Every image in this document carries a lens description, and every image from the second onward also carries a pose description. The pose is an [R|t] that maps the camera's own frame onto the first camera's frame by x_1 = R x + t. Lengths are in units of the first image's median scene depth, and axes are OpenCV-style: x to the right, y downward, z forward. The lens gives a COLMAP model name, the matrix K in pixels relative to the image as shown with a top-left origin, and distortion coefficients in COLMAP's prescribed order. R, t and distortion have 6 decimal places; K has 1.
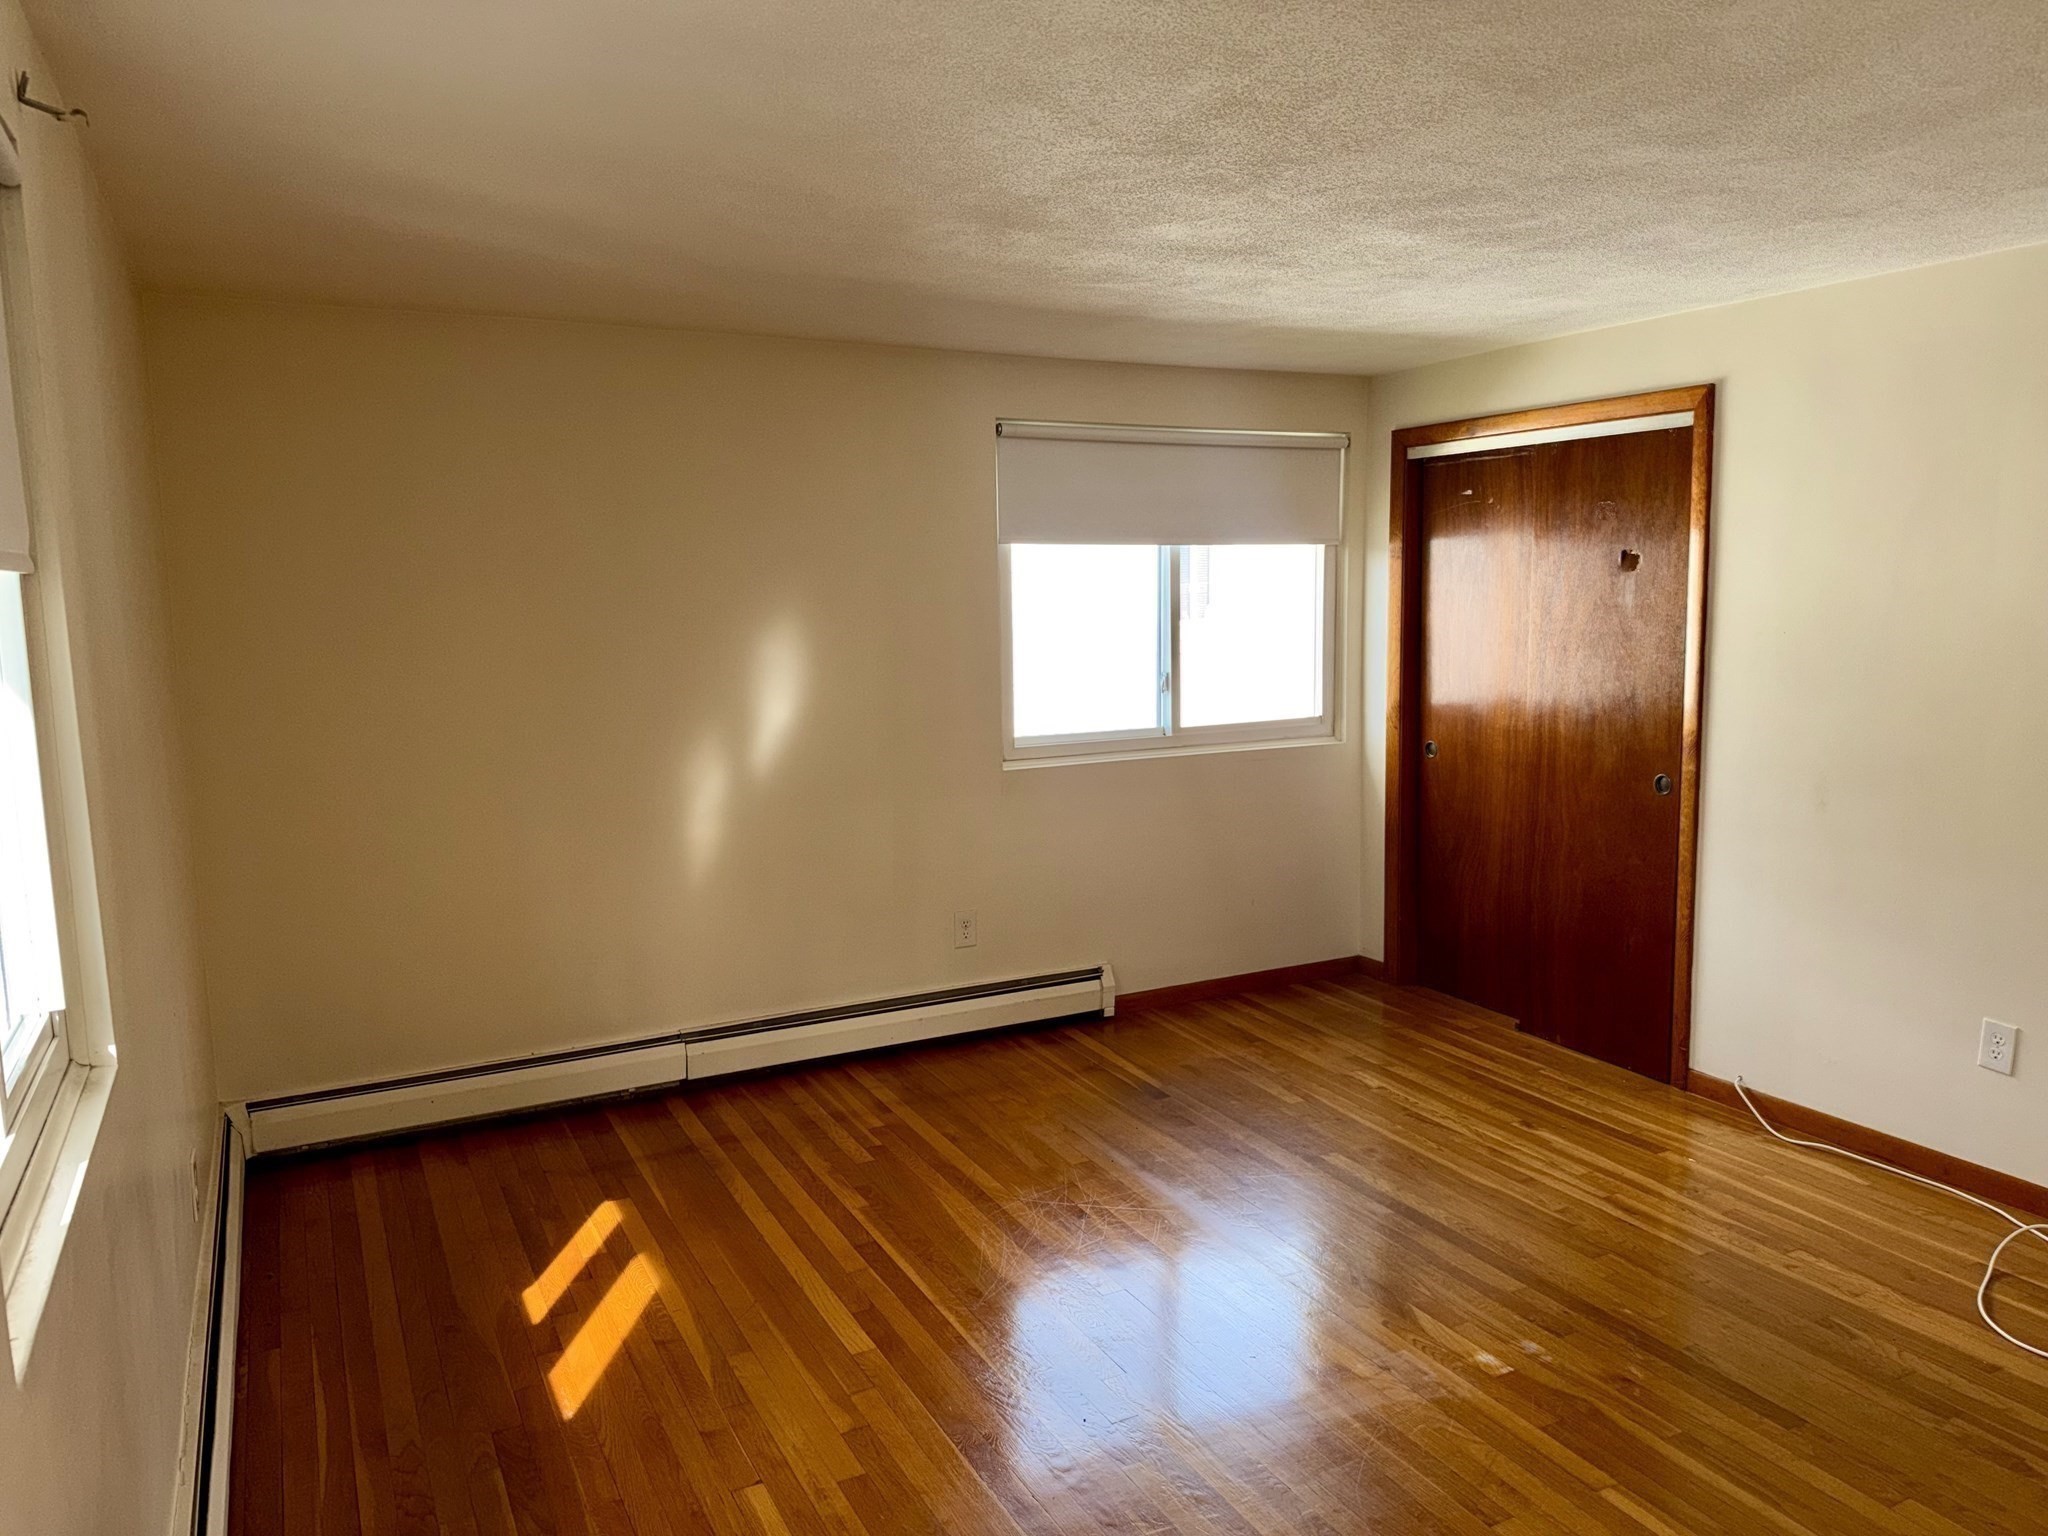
lens RADIAL K [[1441.2, 0, 1024.0], [0, 1441.2, 768.0], [0, 0, 1]] dist [0.144513, -0.219247]
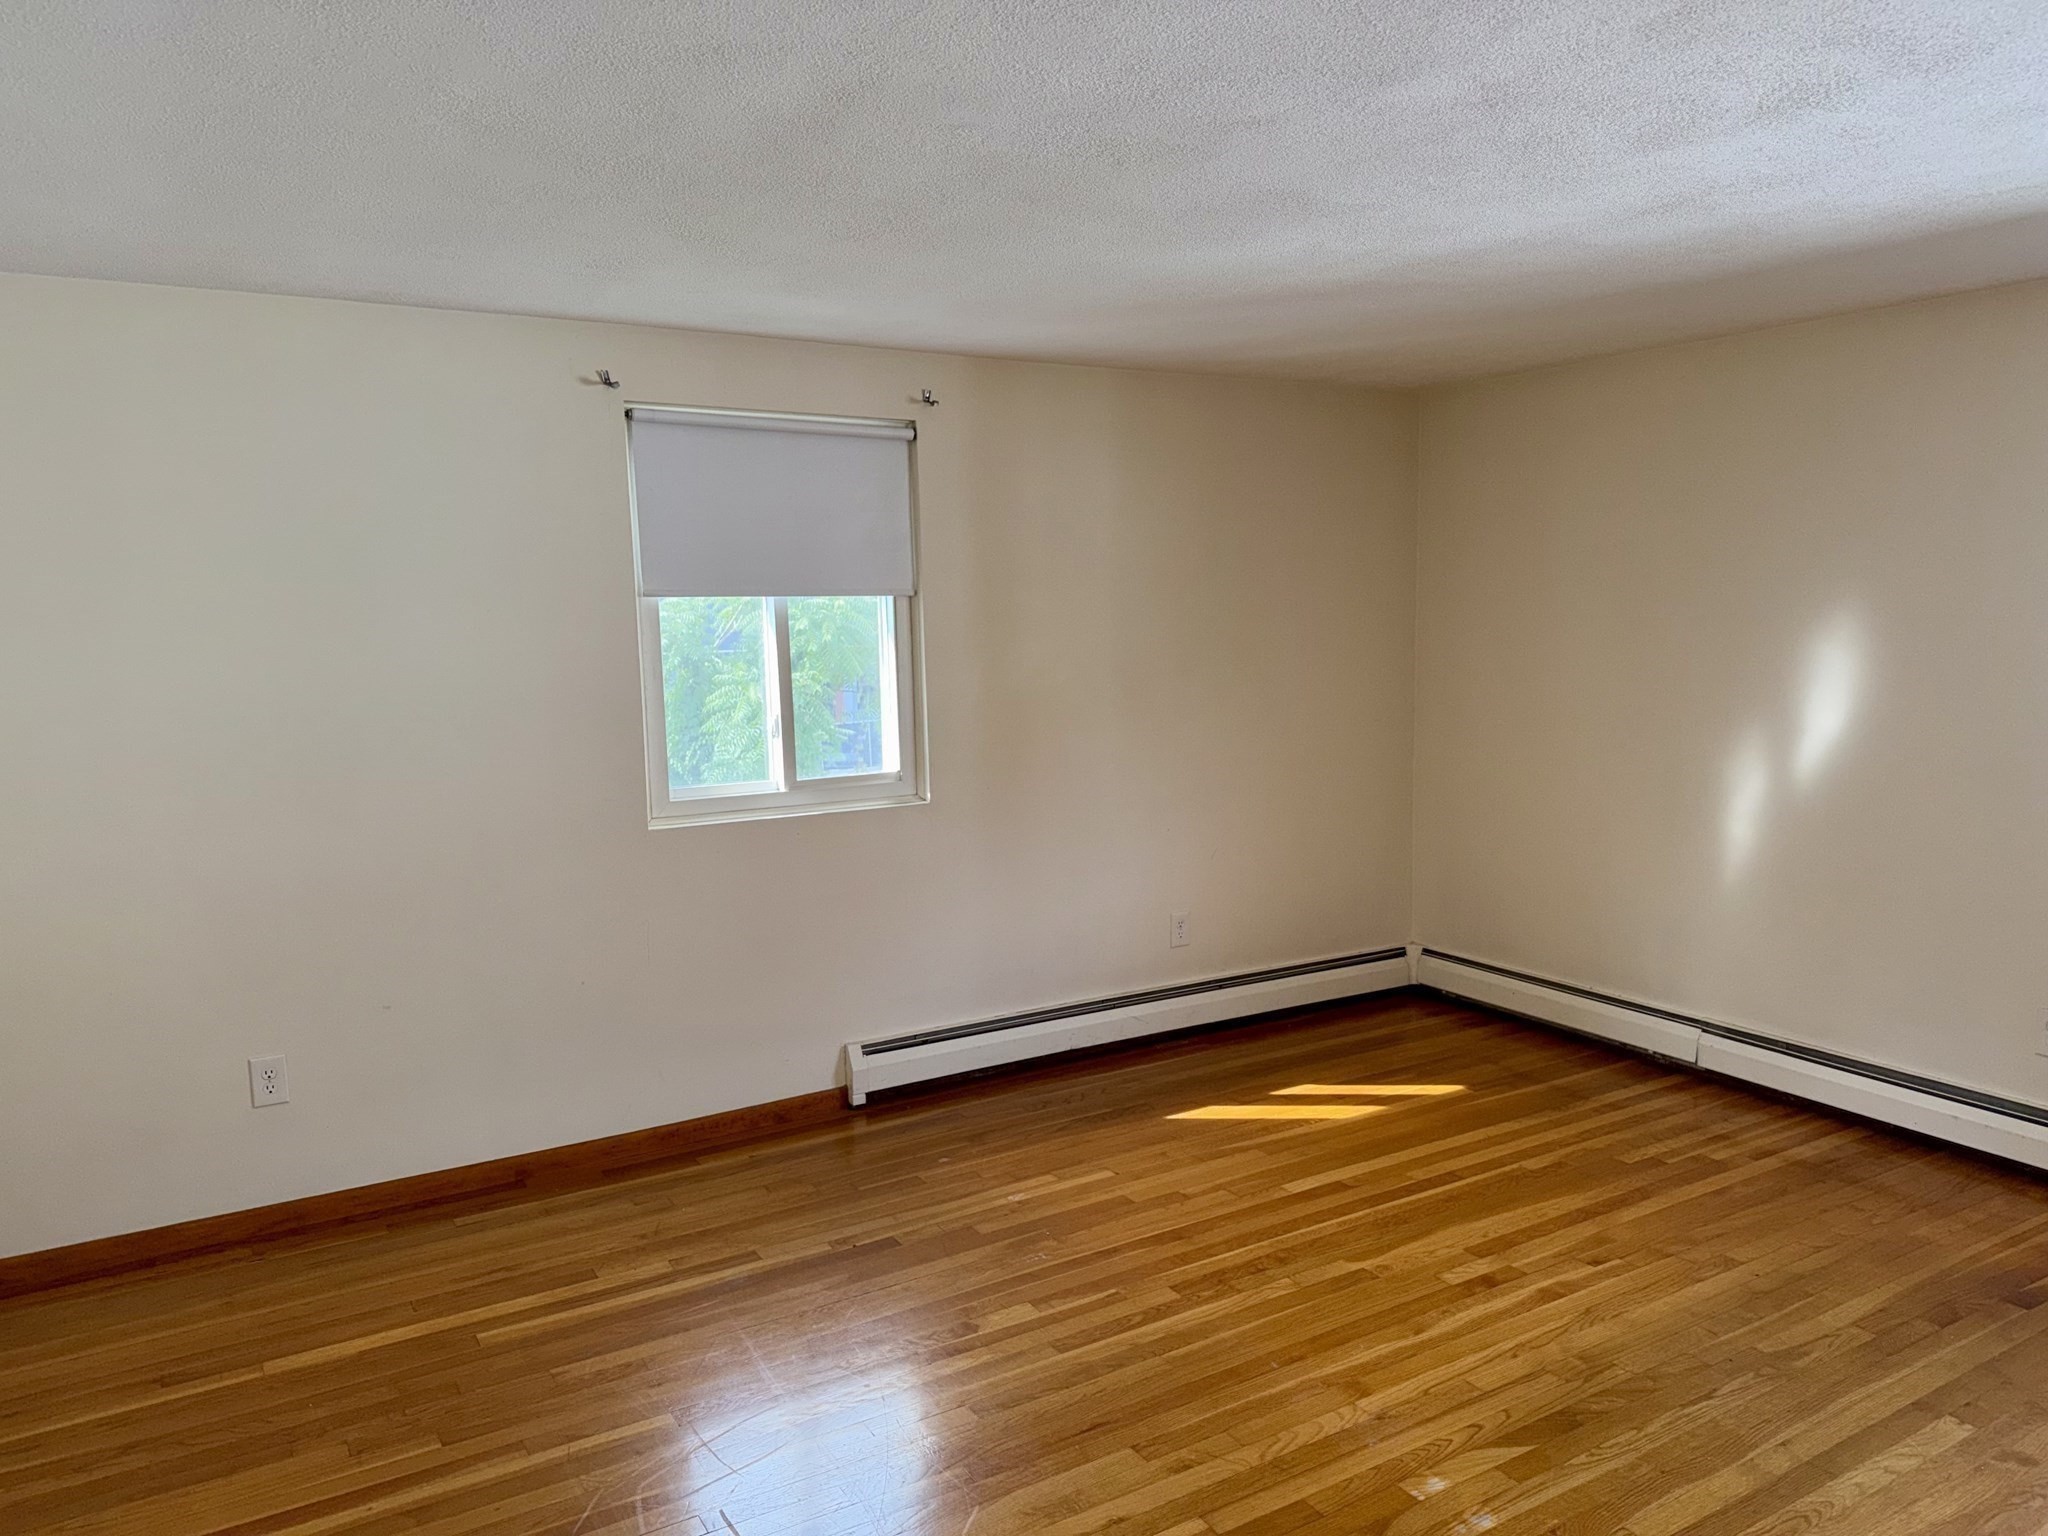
lens RADIAL K [[1441.2, 0, 1024.0], [0, 1441.2, 768.0], [0, 0, 1]] dist [0.144513, -0.219247]
pose [[0.045365, 0.124722, -0.991154, 0.852492], [-0.103412, 0.987431, 0.119520, -0.078810], [0.993604, 0.097075, 0.057693, 0.500208]]
